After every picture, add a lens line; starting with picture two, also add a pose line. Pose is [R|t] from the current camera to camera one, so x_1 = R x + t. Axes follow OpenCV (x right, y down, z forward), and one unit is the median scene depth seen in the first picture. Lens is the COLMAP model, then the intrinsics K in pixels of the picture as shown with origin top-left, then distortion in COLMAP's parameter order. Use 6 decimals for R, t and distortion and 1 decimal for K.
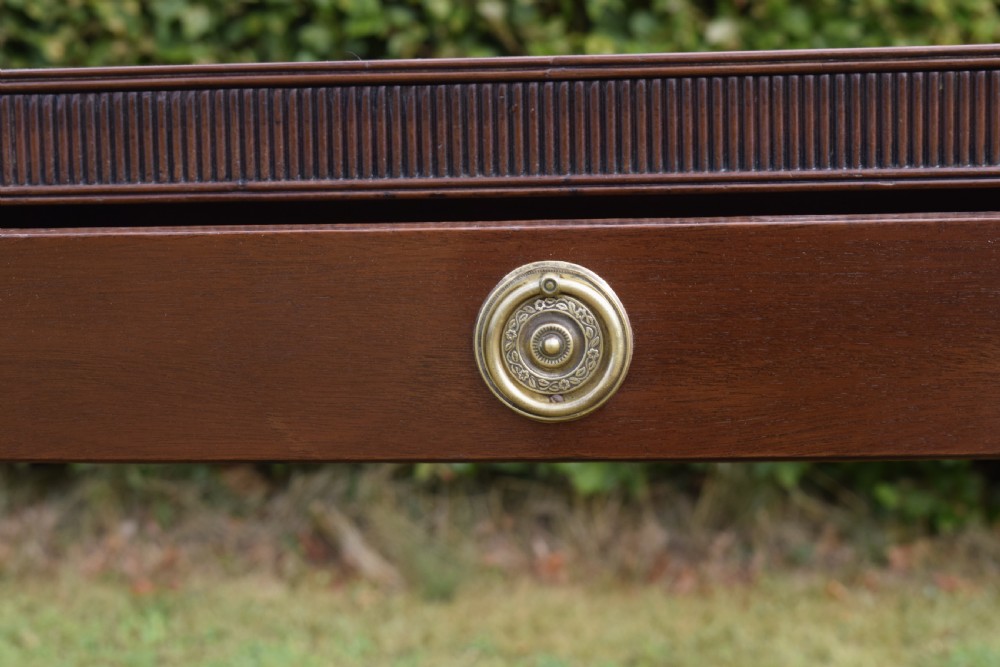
lens RADIAL K [[2297.8, 0, 500.0], [0, 2297.8, 333.5], [0, 0, 1]] dist [-0.025543, 0.129541]
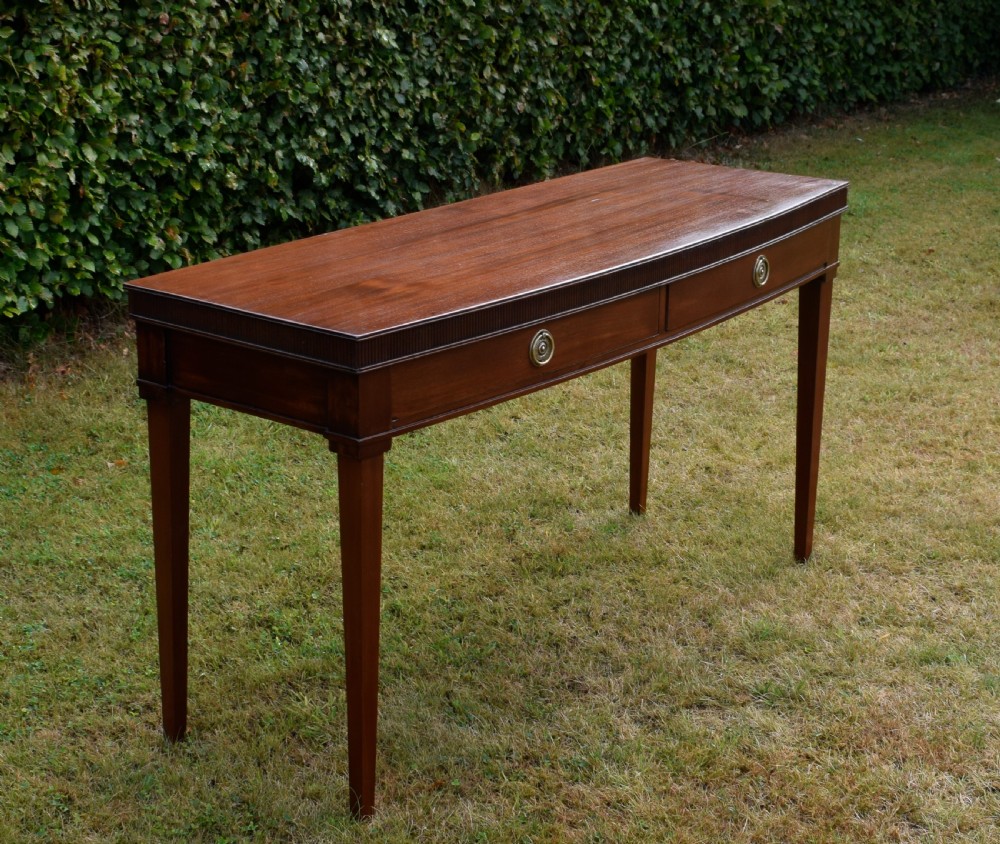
lens RADIAL K [[1978.1, 0, 500.0], [0, 1978.1, 422.0], [0, 0, 1]] dist [-0.023873, 0.033560]
pose [[0.454638, -0.245410, 0.856200, -3.510373], [0.090661, 0.969050, 0.229616, -0.645561], [-0.886050, -0.026768, 0.462816, -0.306263]]
